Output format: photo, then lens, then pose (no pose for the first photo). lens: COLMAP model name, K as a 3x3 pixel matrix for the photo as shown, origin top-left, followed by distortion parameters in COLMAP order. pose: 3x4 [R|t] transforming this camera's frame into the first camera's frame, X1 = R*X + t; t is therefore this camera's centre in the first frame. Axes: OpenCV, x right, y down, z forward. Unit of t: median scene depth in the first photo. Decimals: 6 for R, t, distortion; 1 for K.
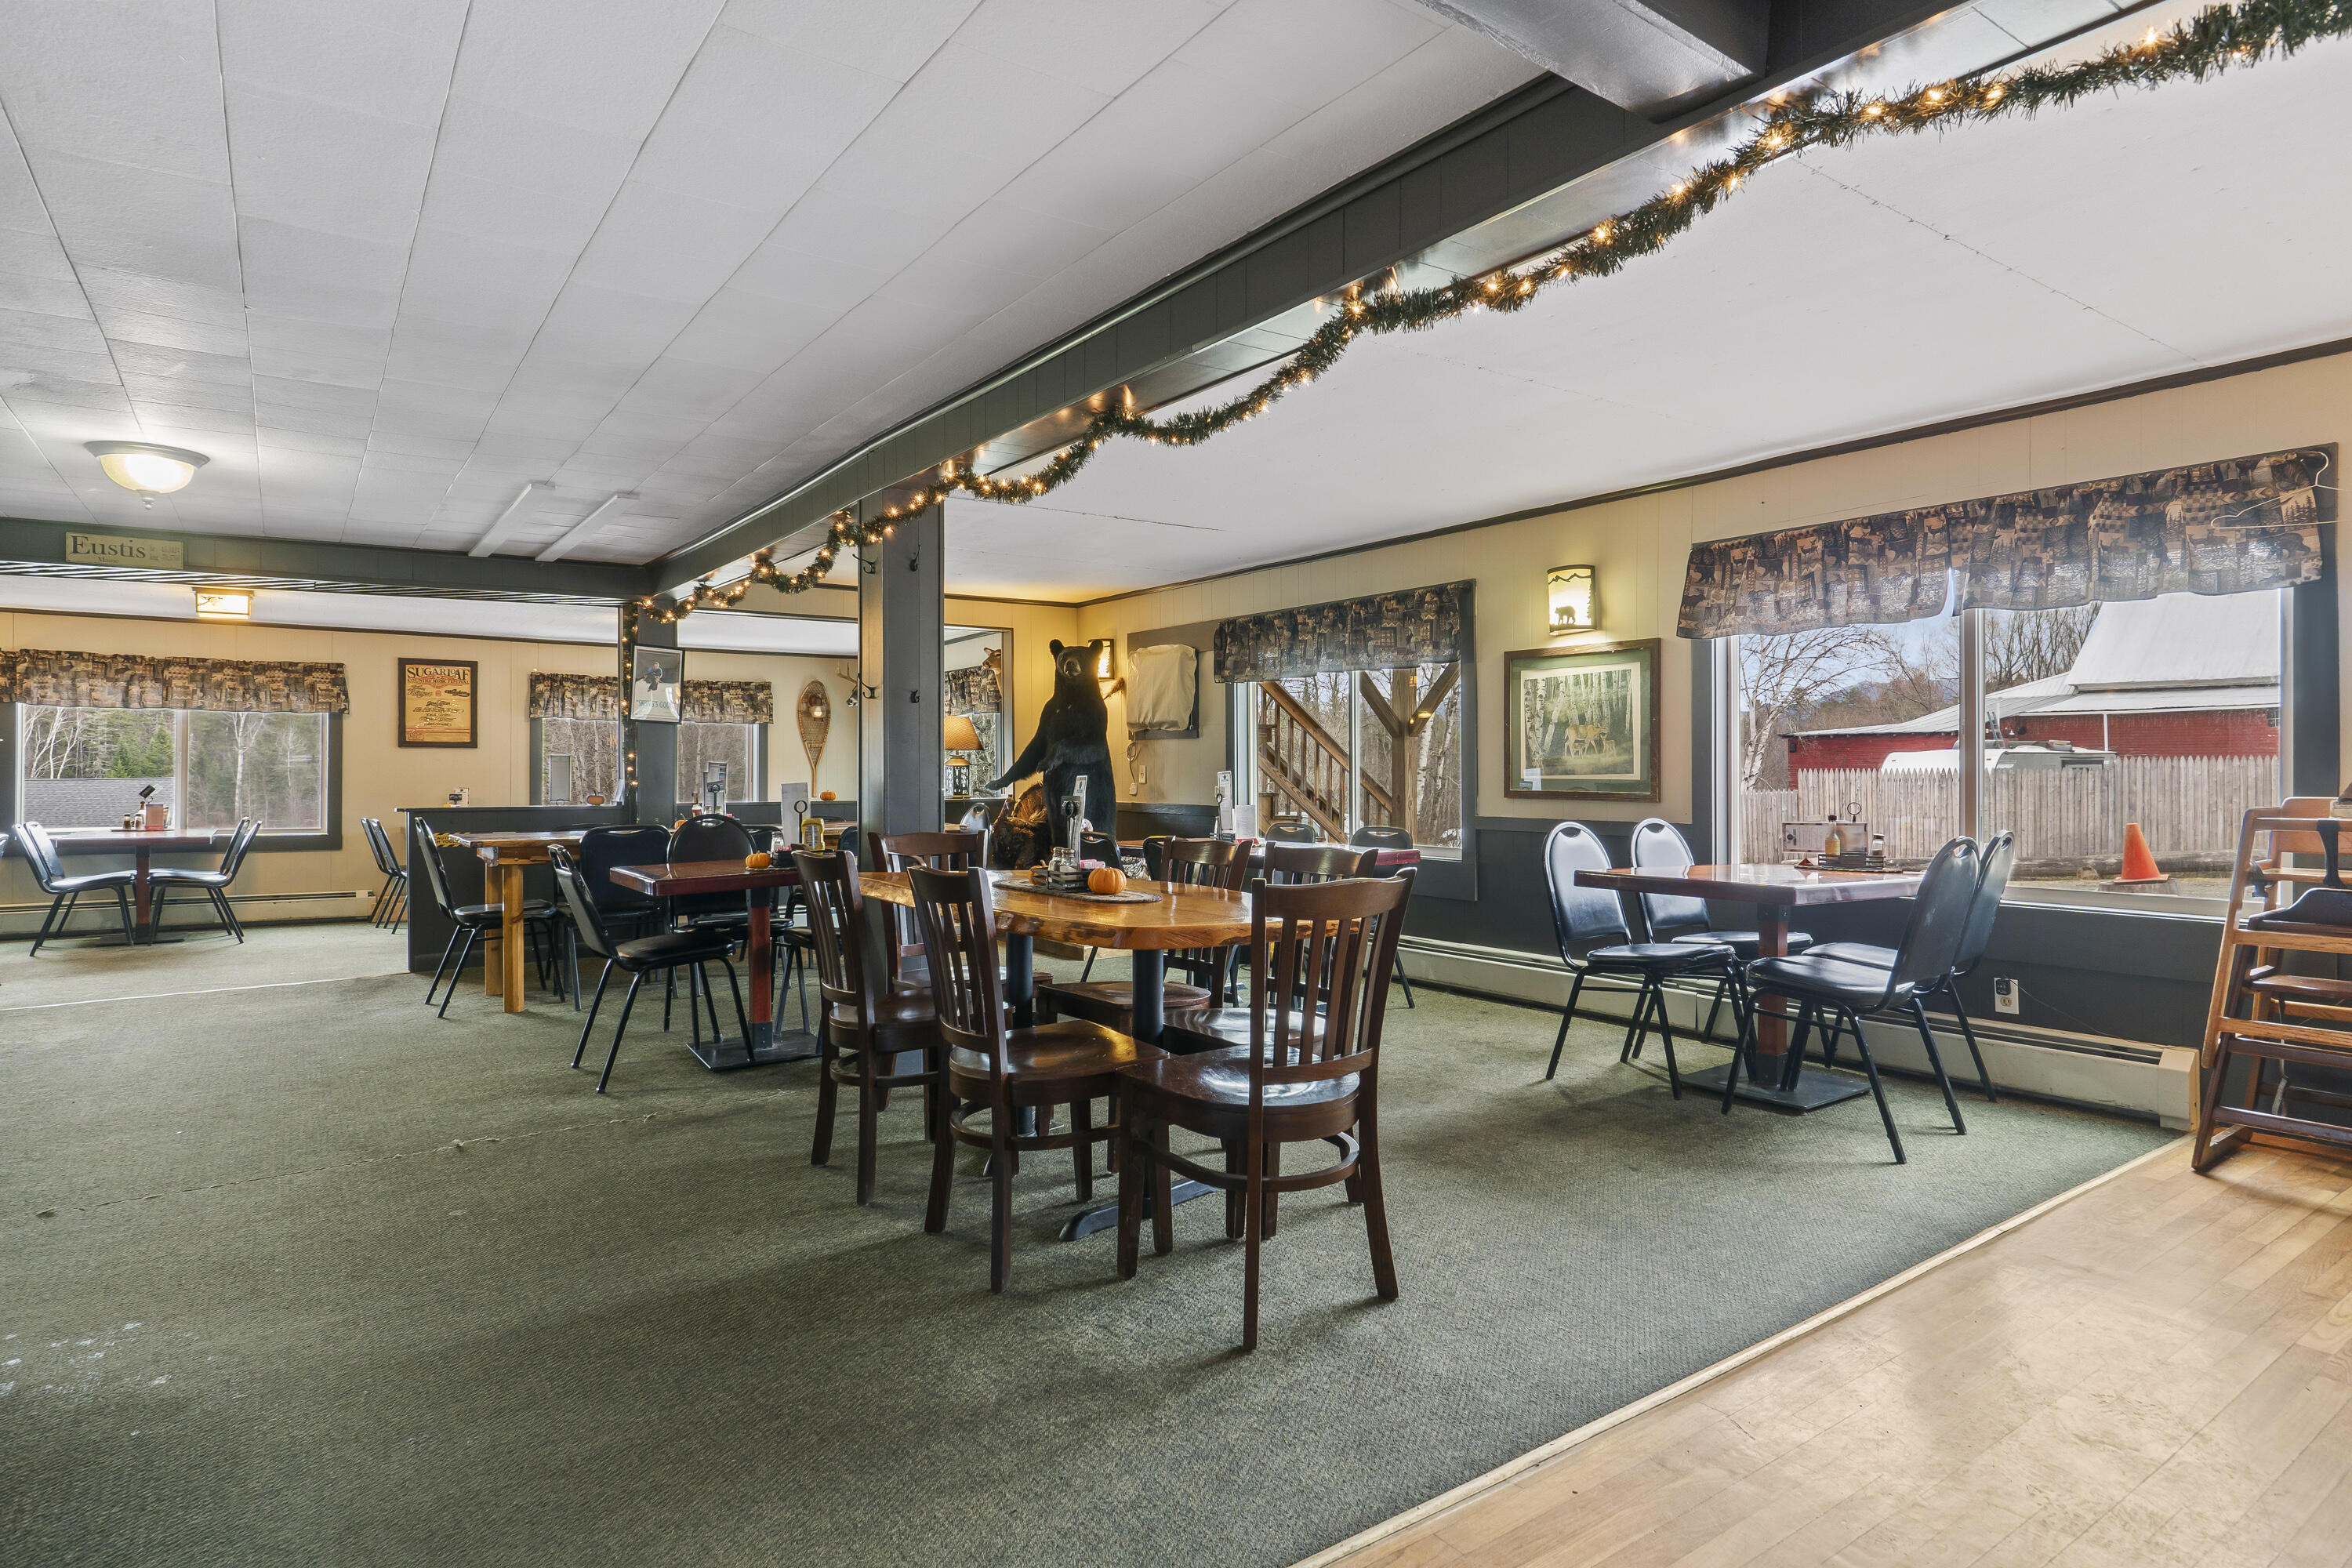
lens RADIAL K [[1278.3, 0, 1179.0], [0, 1278.3, 775.2], [0, 0, 1]] dist [0.000112, 0.000316]
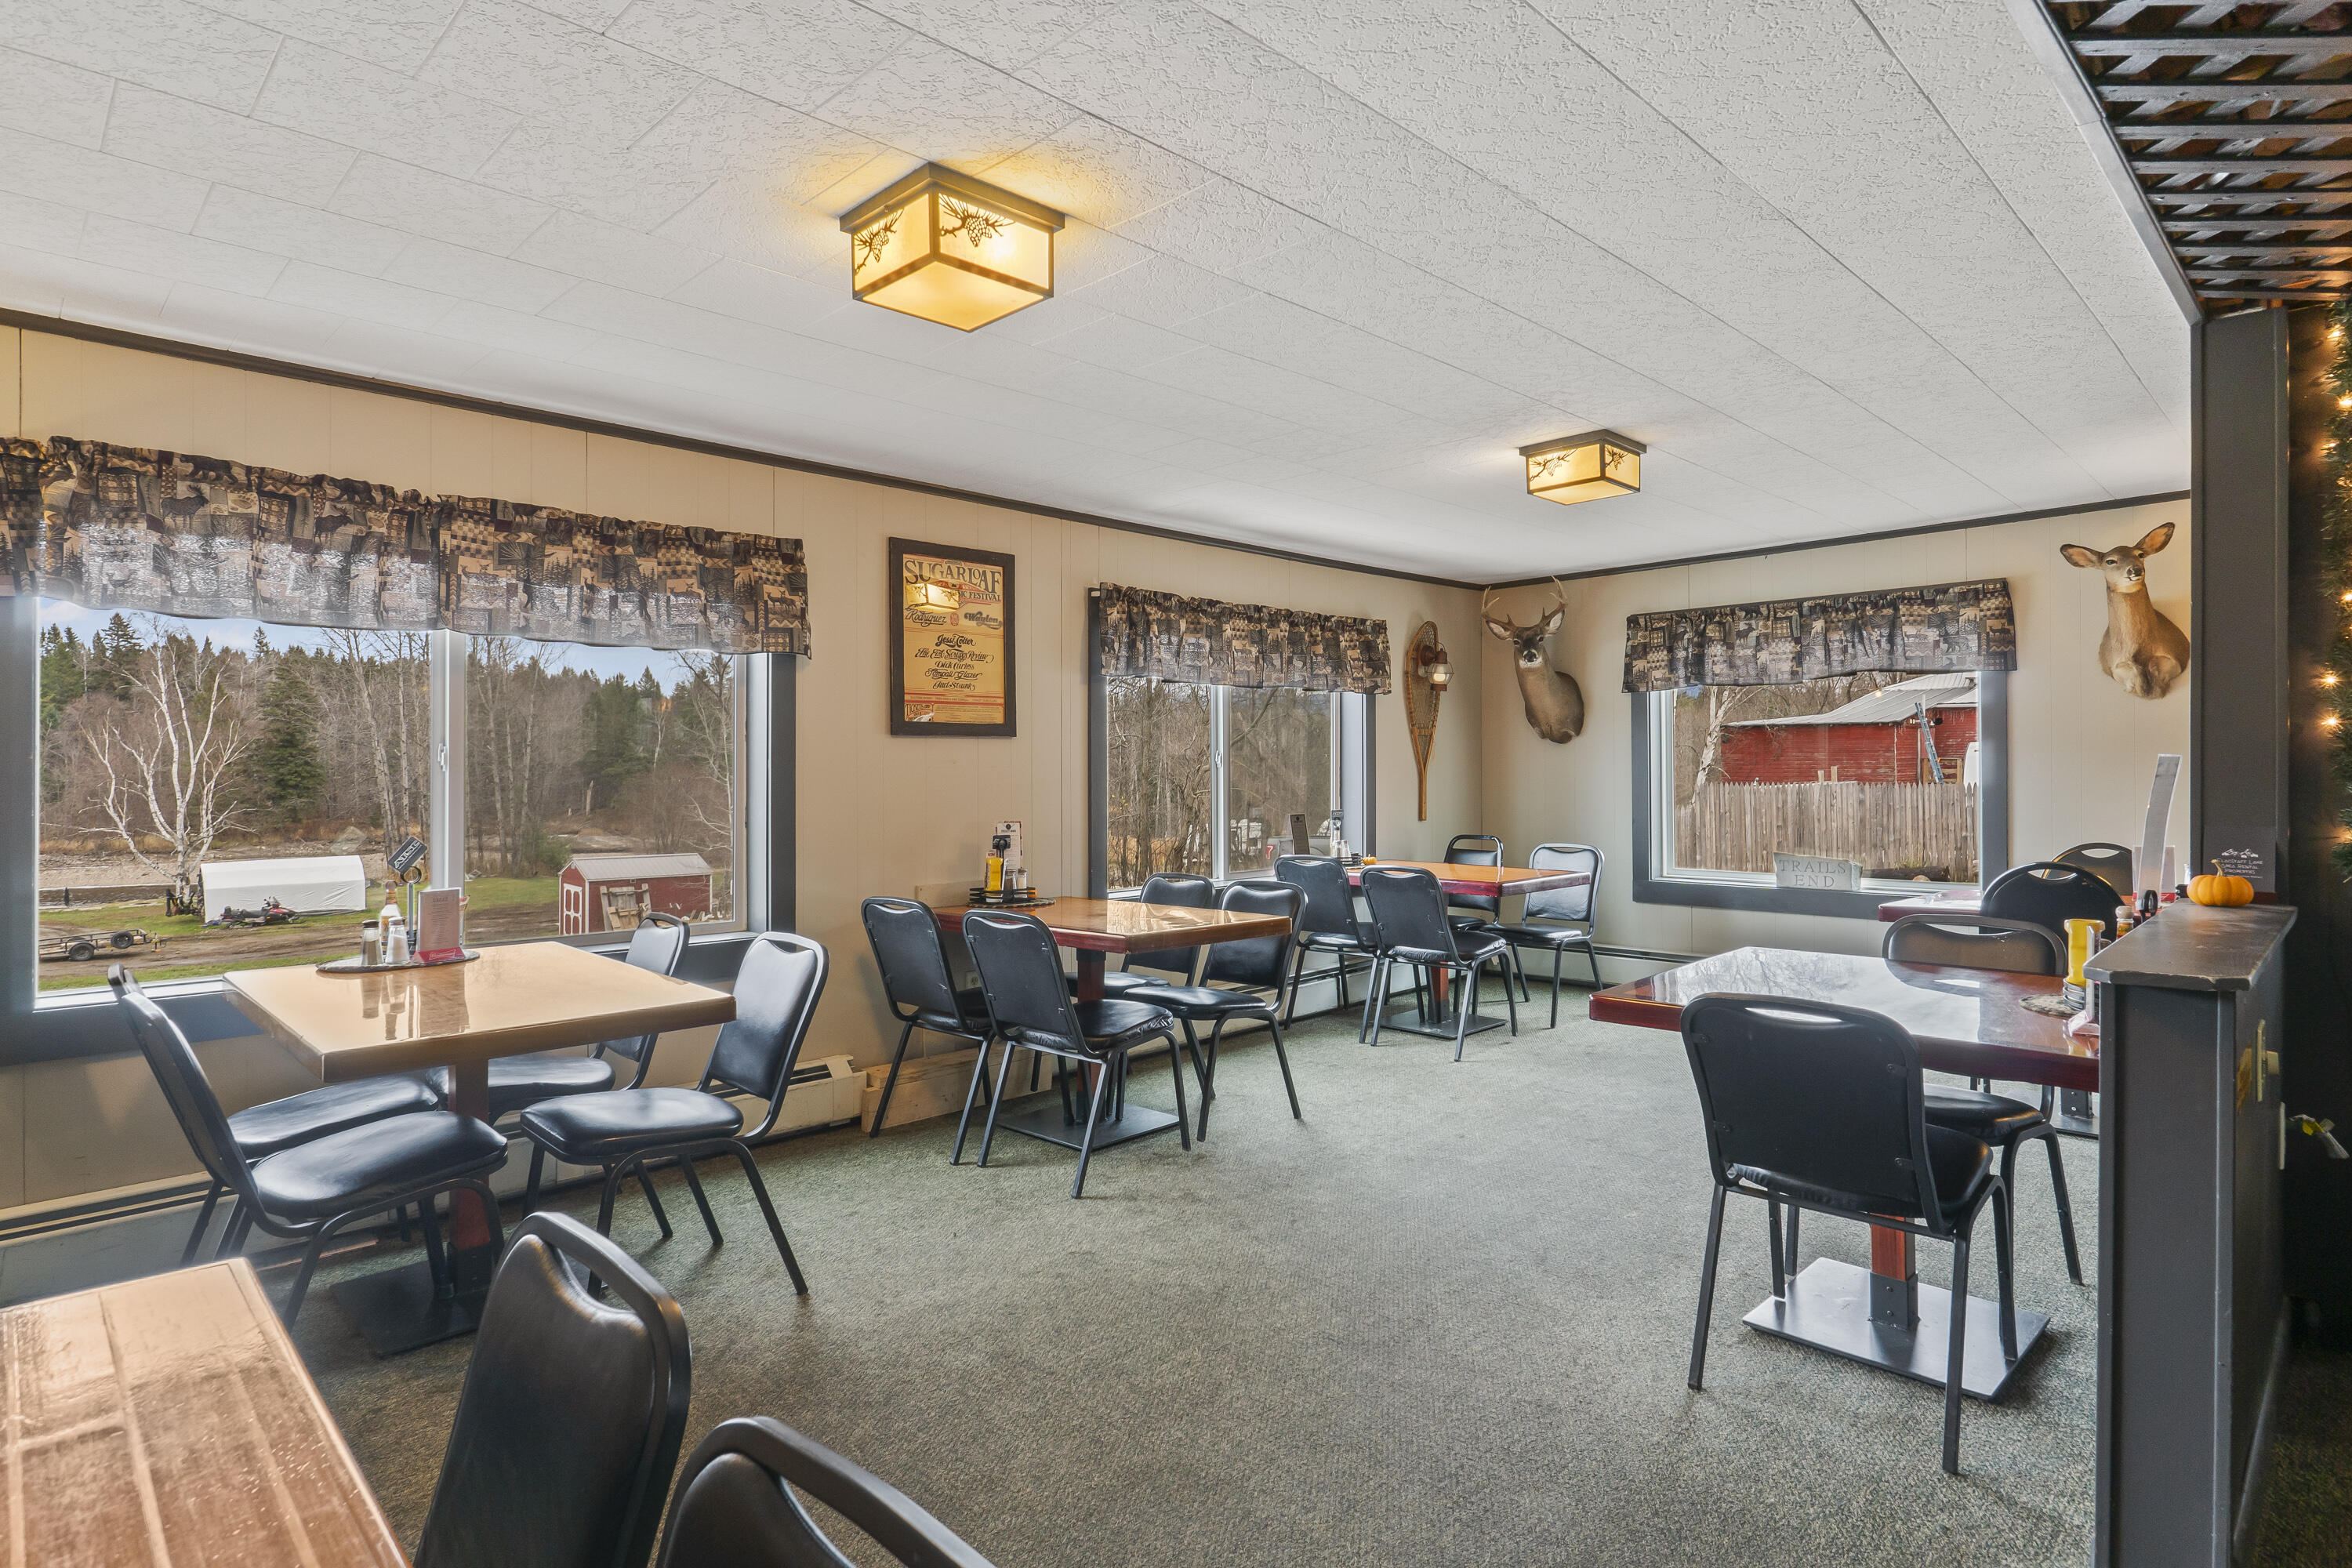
lens RADIAL K [[1229.7, 0, 1176.2], [0, 1229.7, 771.3], [0, 0, 1]] dist [0.001325, -0.000349]
pose [[0.987216, -0.001688, 0.159379, -0.613042], [0.000383, 0.999966, 0.008216, -0.013012], [-0.159388, -0.008049, 0.987183, 0.584161]]
